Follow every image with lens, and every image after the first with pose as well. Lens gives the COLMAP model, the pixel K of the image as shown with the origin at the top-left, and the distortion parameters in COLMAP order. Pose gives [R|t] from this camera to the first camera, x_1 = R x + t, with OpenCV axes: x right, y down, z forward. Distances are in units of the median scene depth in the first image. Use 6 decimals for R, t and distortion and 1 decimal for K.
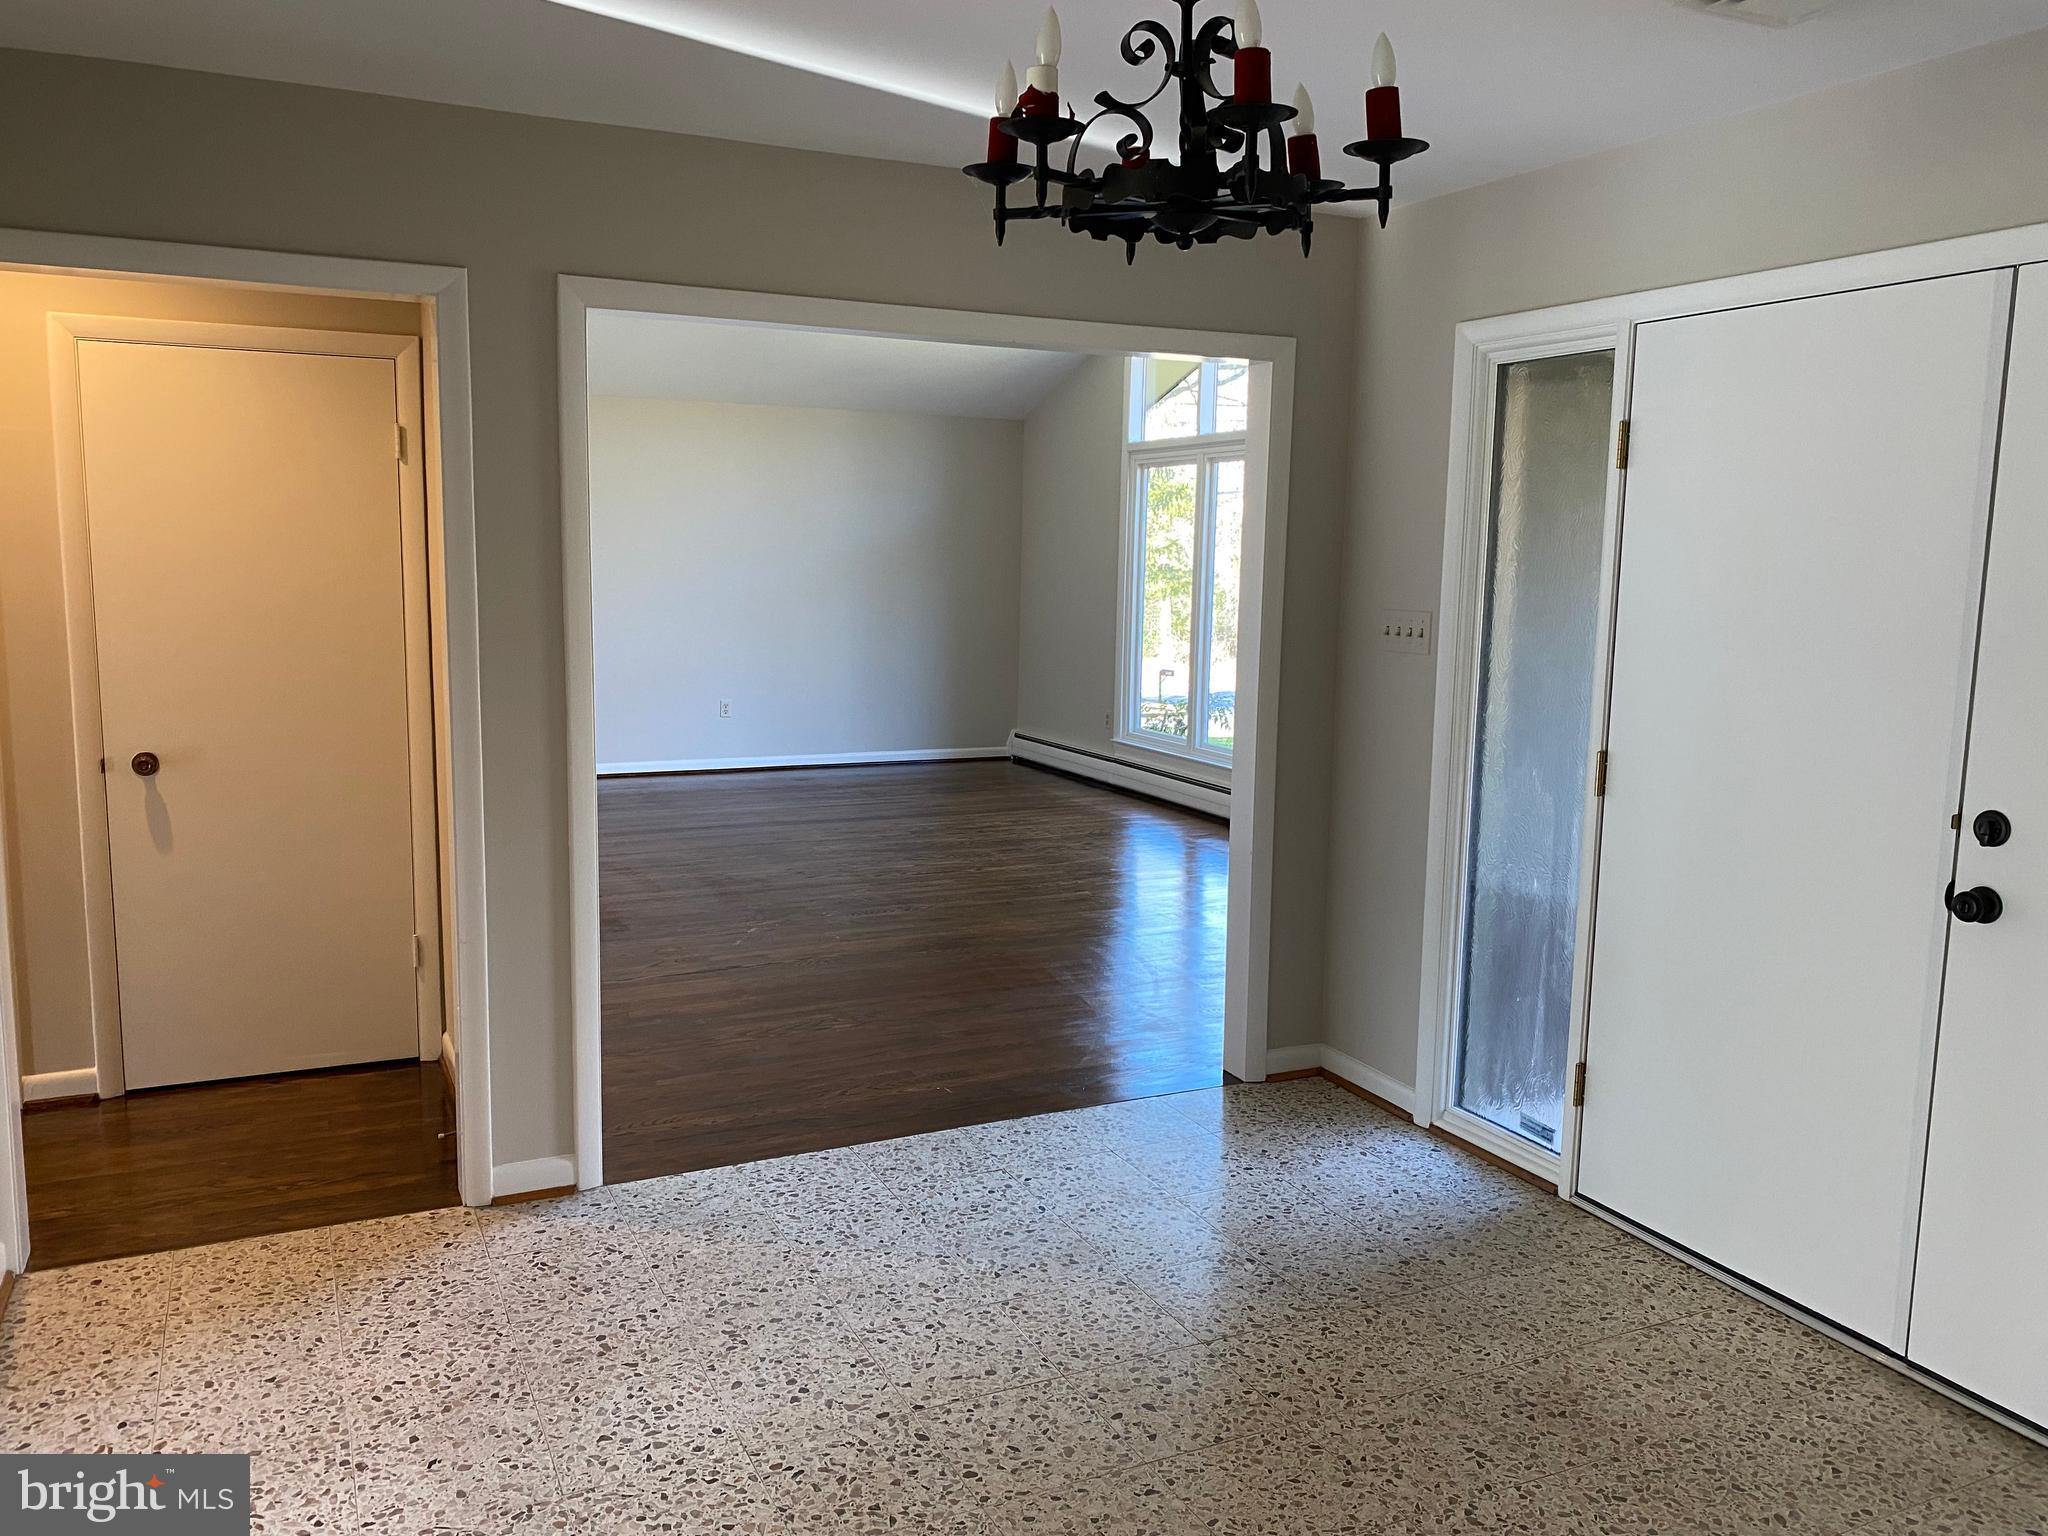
lens RADIAL K [[1560.5, 0, 1016.0], [0, 1560.5, 769.4], [0, 0, 1]] dist [0.075634, -0.064478]
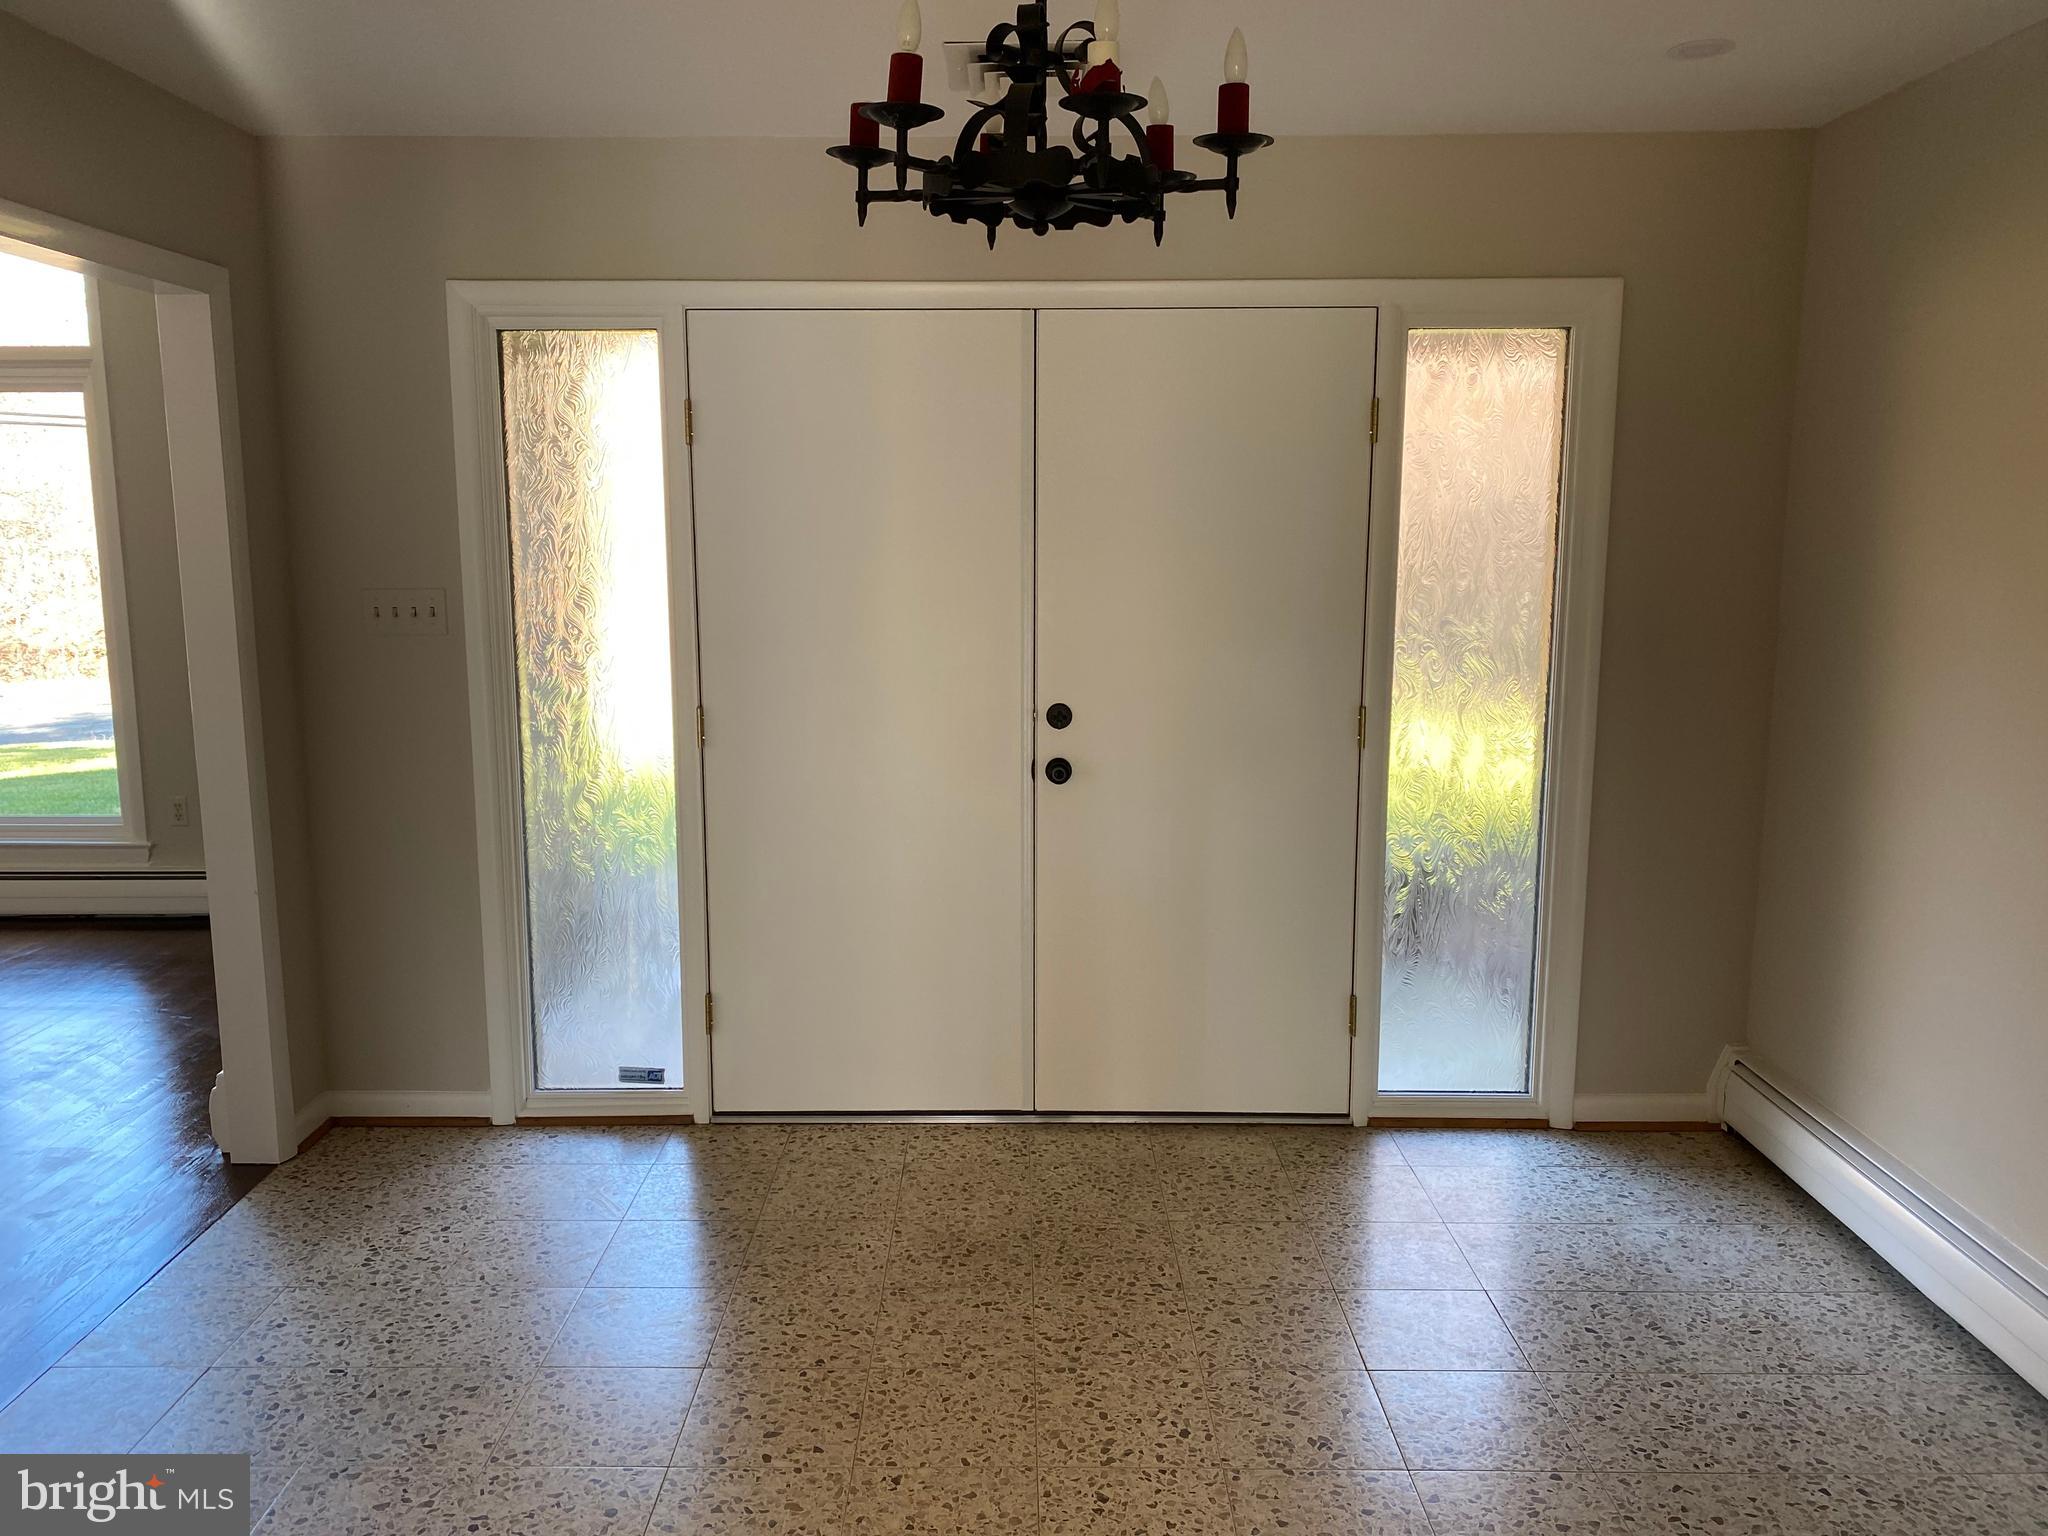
lens RADIAL K [[1510.5, 0, 1042.1], [0, 1510.5, 763.4], [0, 0, 1]] dist [0.039628, -0.041783]
pose [[0.446158, -0.155294, 0.881378, -0.373923], [0.139677, 0.984844, 0.102819, -0.039047], [-0.883987, 0.077234, 0.461087, 0.264626]]
